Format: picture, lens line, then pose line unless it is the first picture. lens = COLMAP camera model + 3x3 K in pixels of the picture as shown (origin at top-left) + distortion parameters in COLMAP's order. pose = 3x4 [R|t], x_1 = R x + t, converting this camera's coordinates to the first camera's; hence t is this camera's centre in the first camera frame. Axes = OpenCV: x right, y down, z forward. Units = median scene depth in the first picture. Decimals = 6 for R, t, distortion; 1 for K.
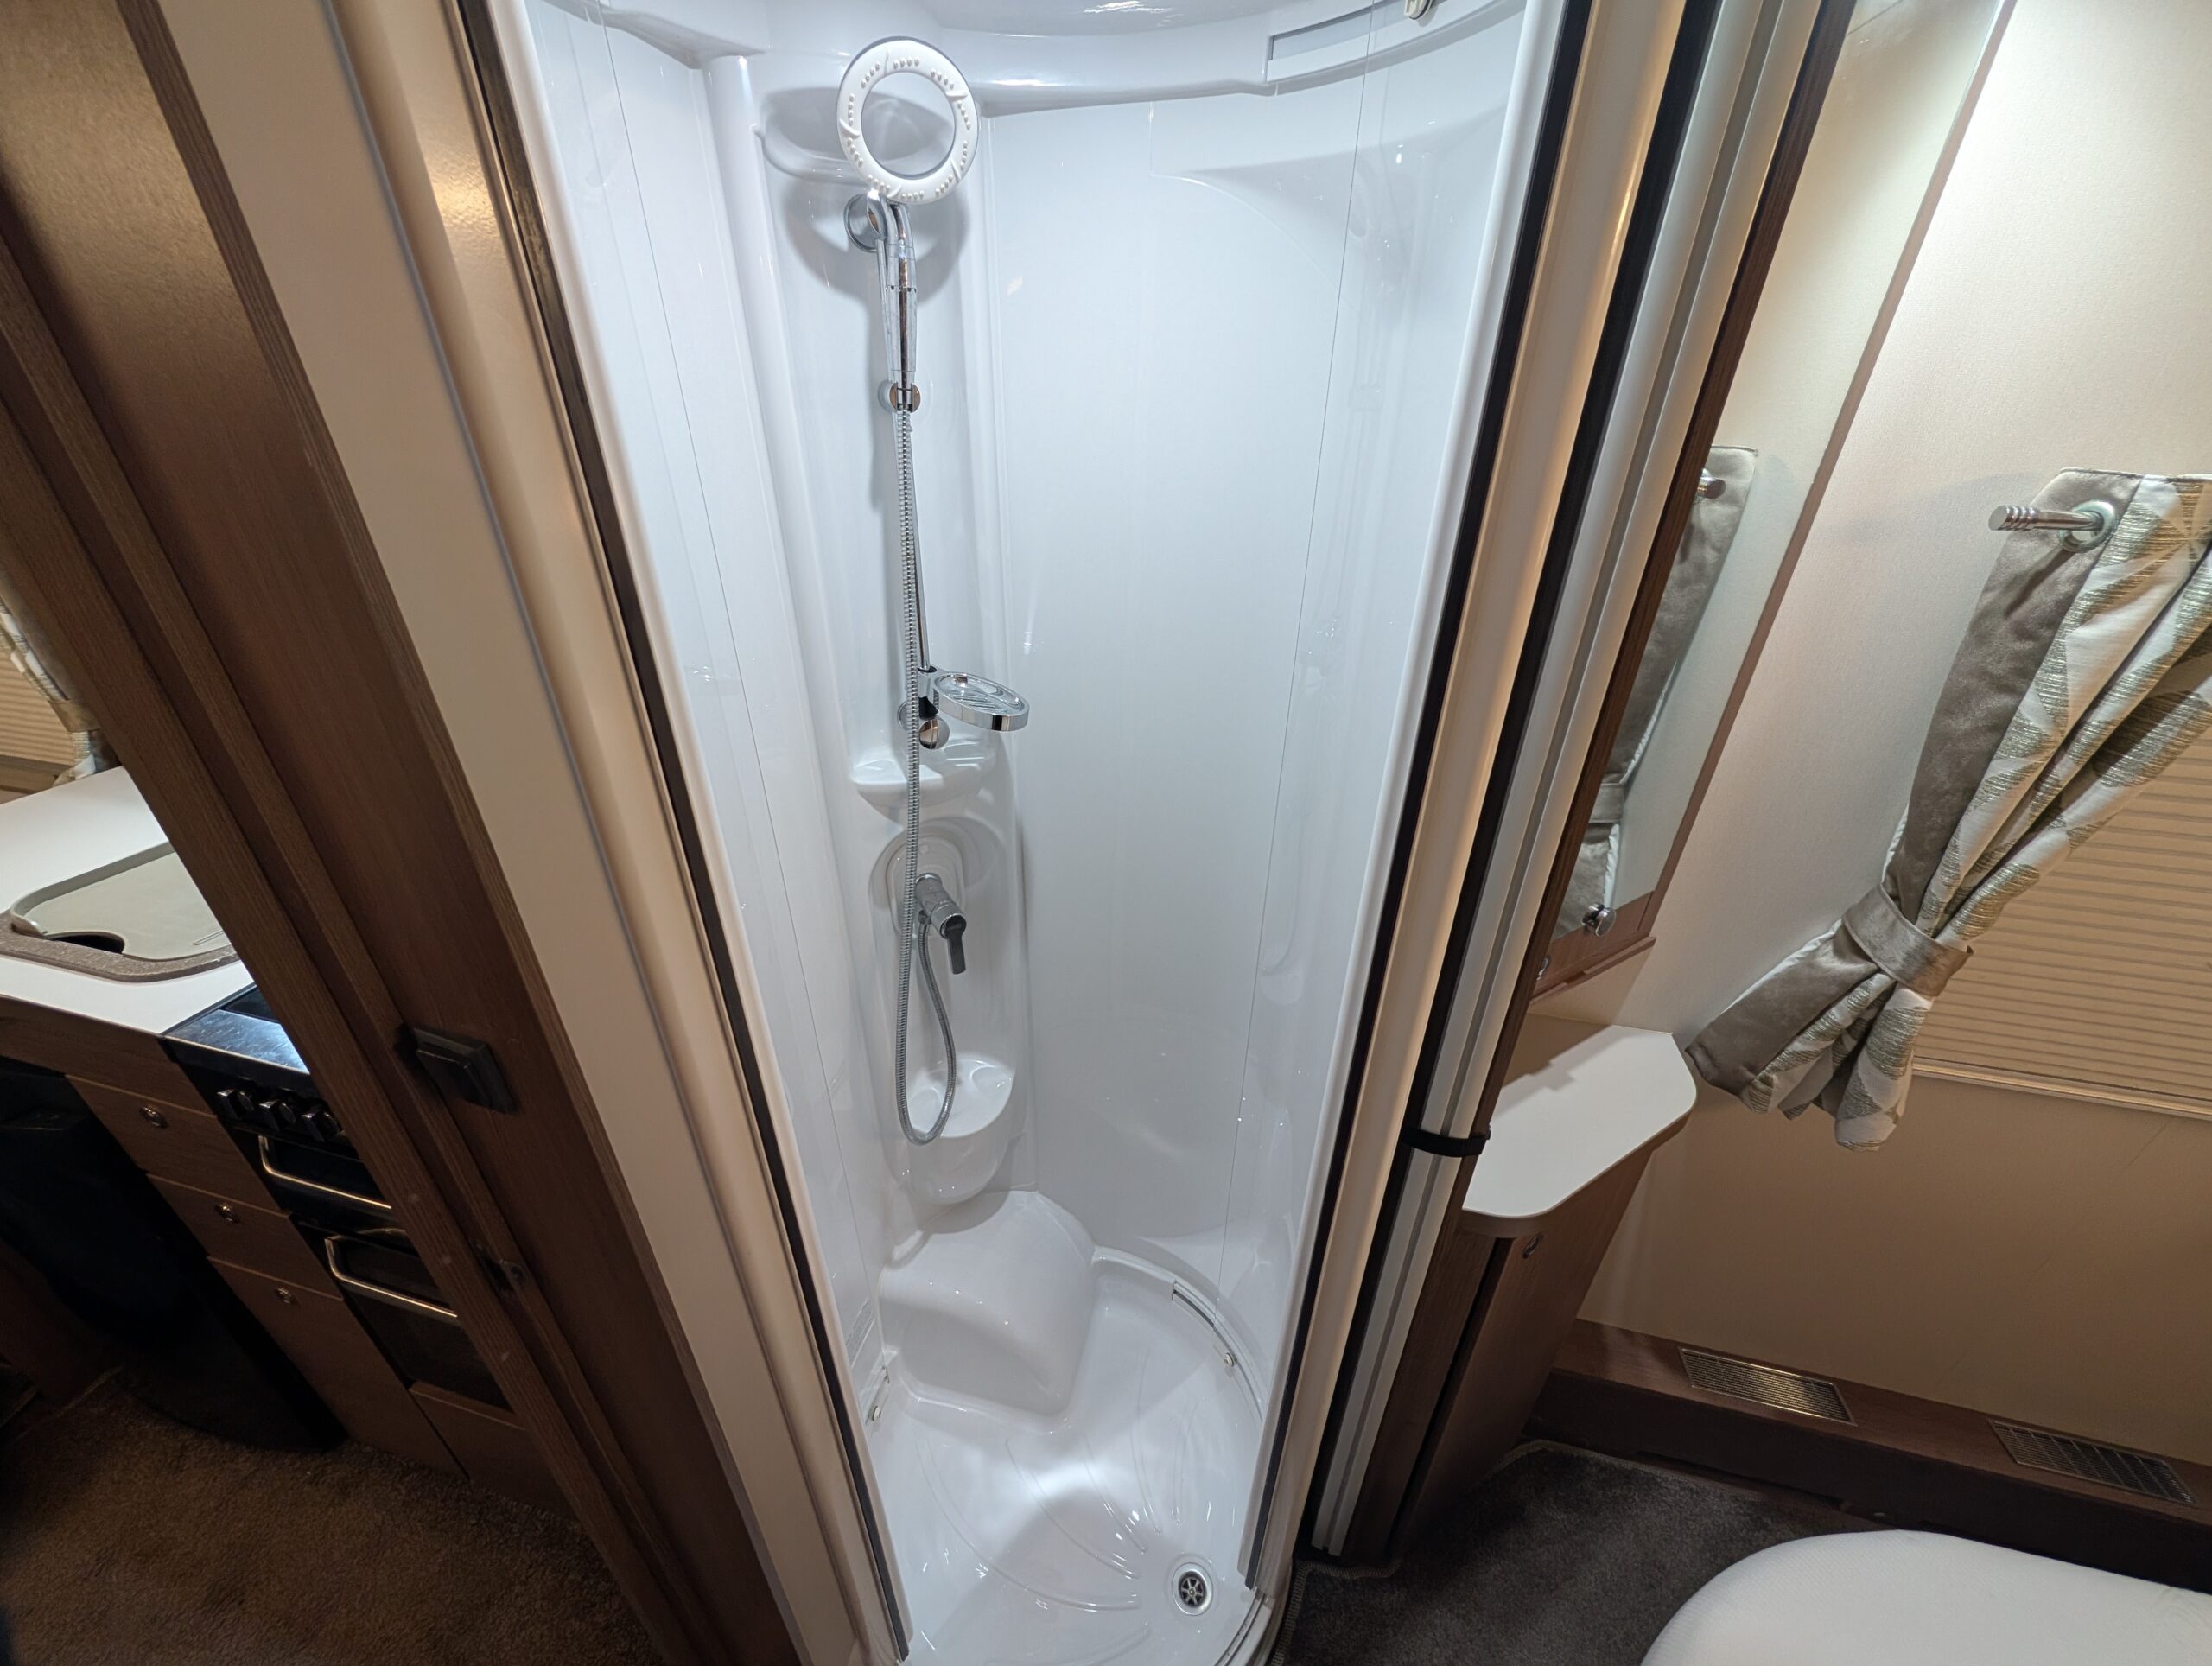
lens RADIAL K [[835.6, 0, 1105.2], [0, 835.6, 832.6], [0, 0, 1]] dist [0.001945, 0.000224]
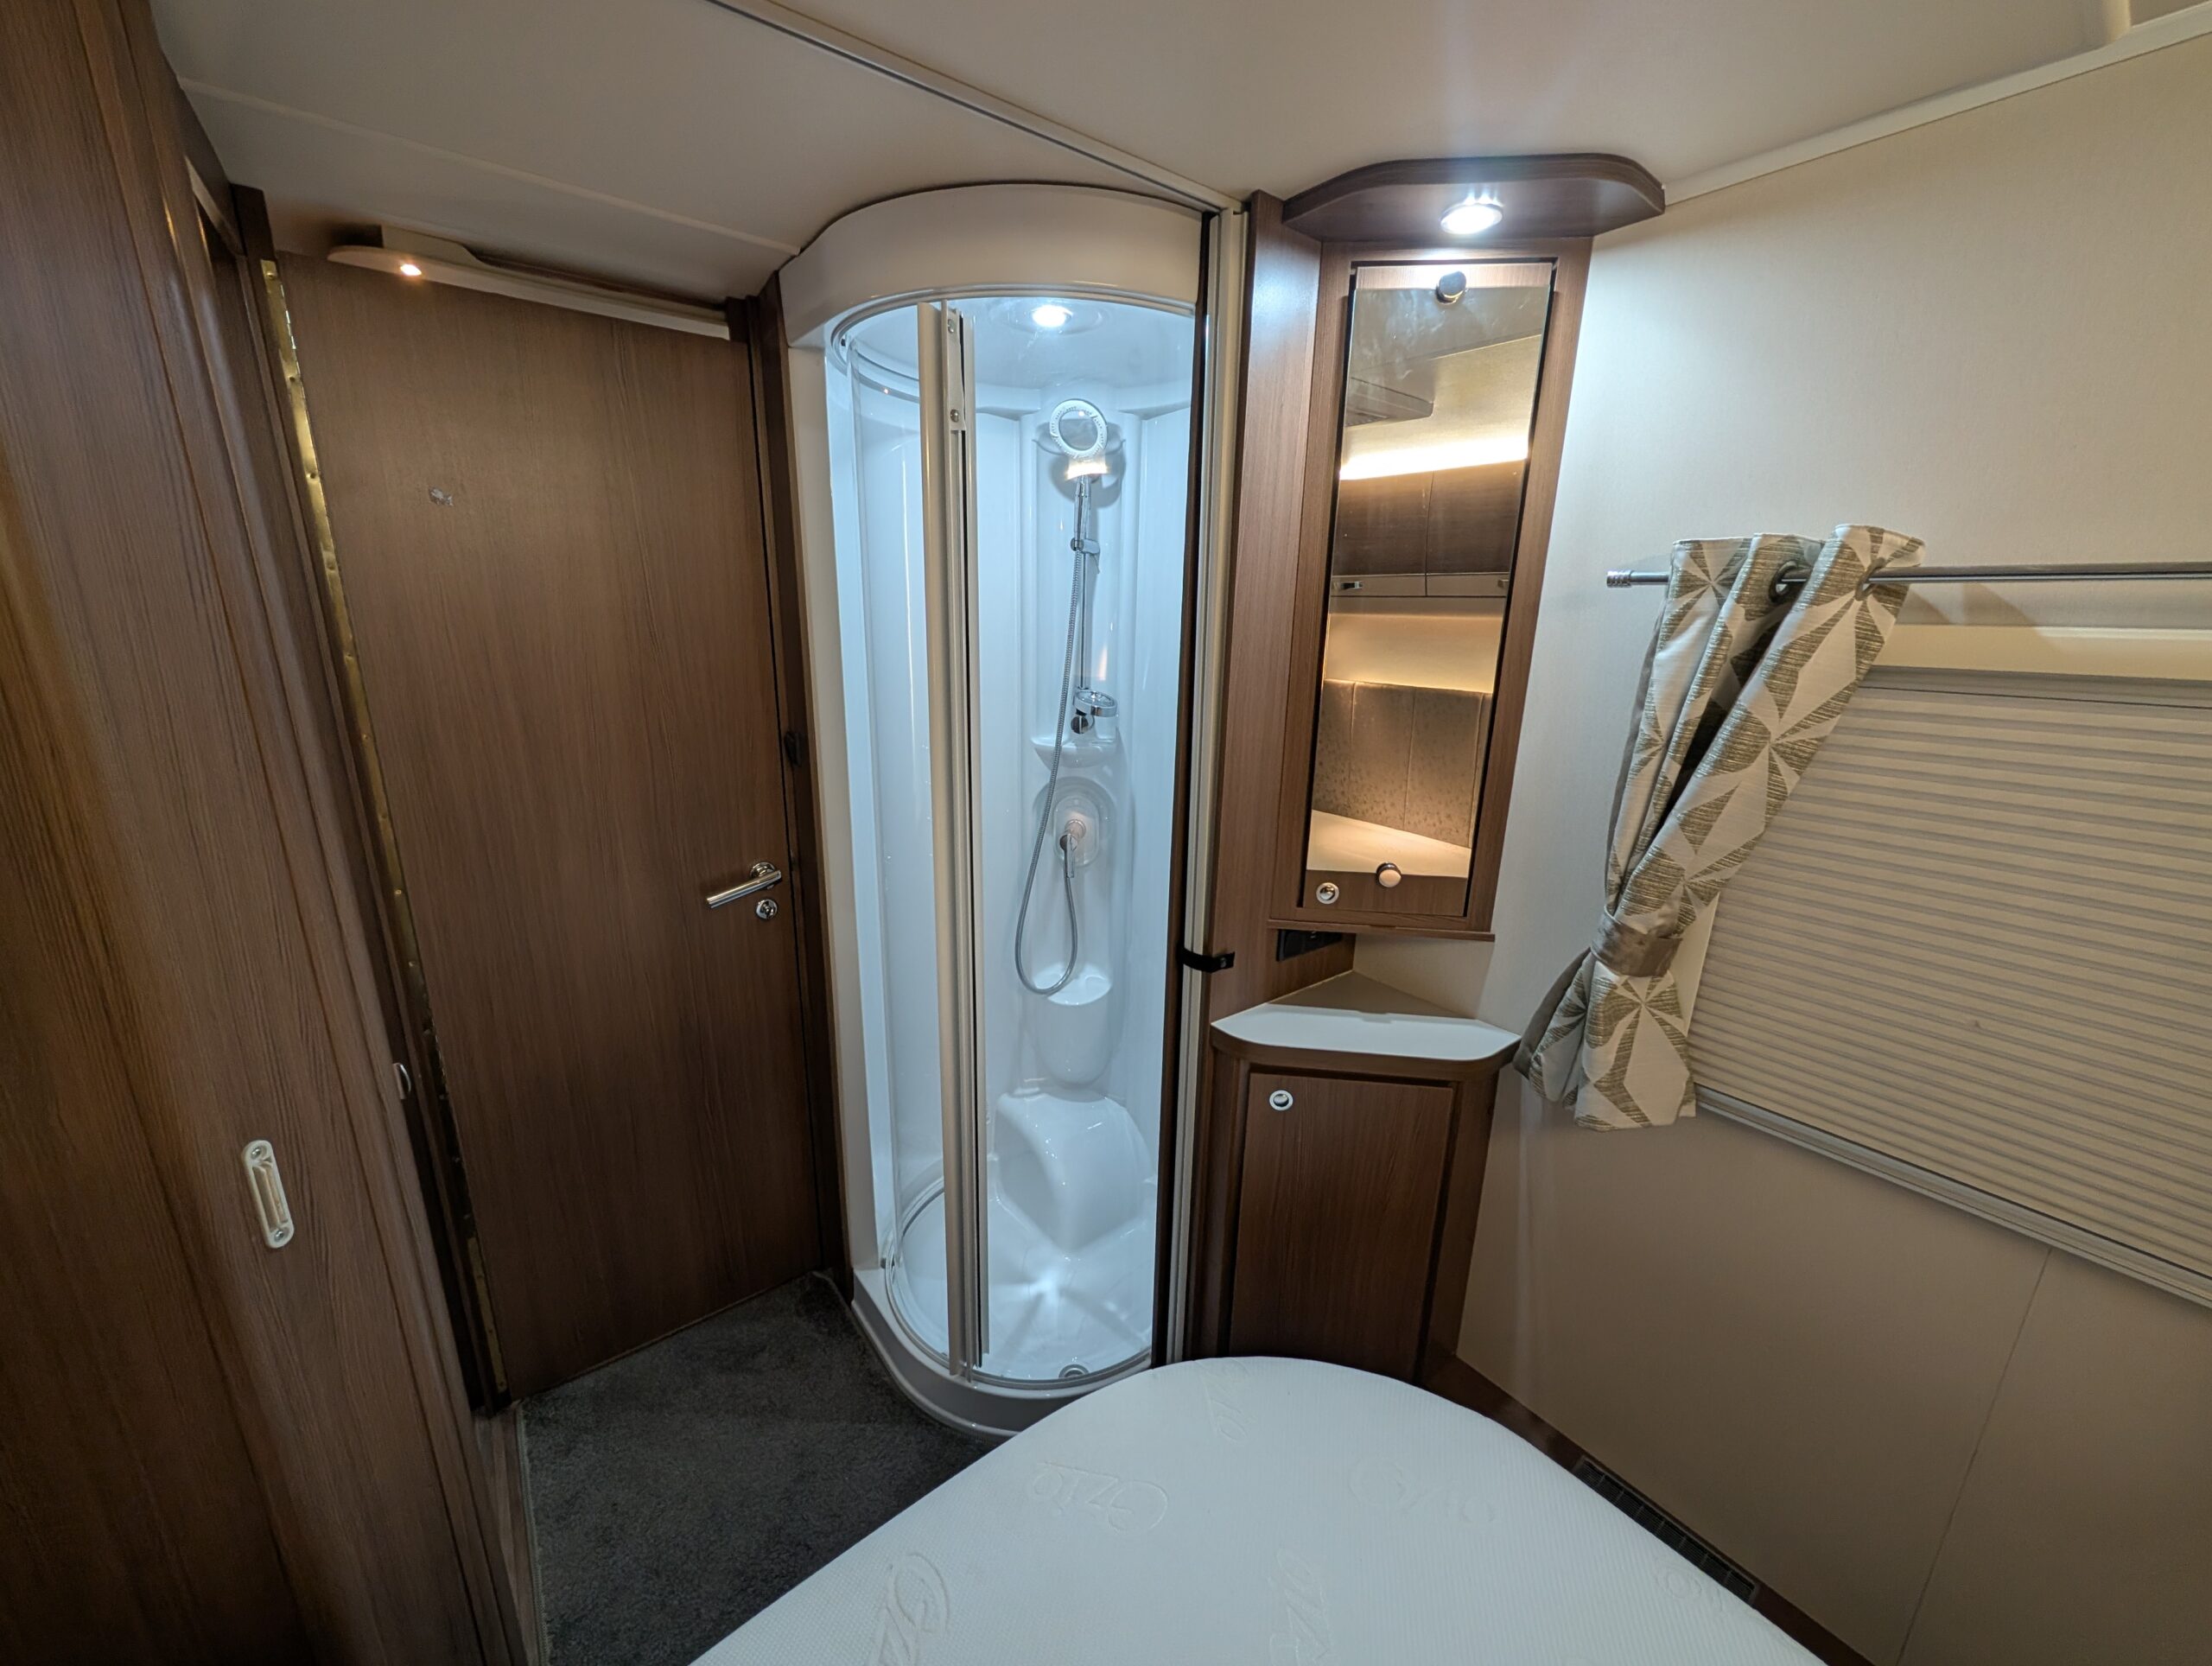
lens RADIAL K [[835.6, 0, 1105.2], [0, 835.6, 832.6], [0, 0, 1]] dist [0.001945, 0.000224]
pose [[0.791715, 0.163339, -0.588649, 0.942567], [-0.305639, 0.940229, -0.150179, 0.356715], [0.528935, 0.298813, 0.794316, -0.310909]]
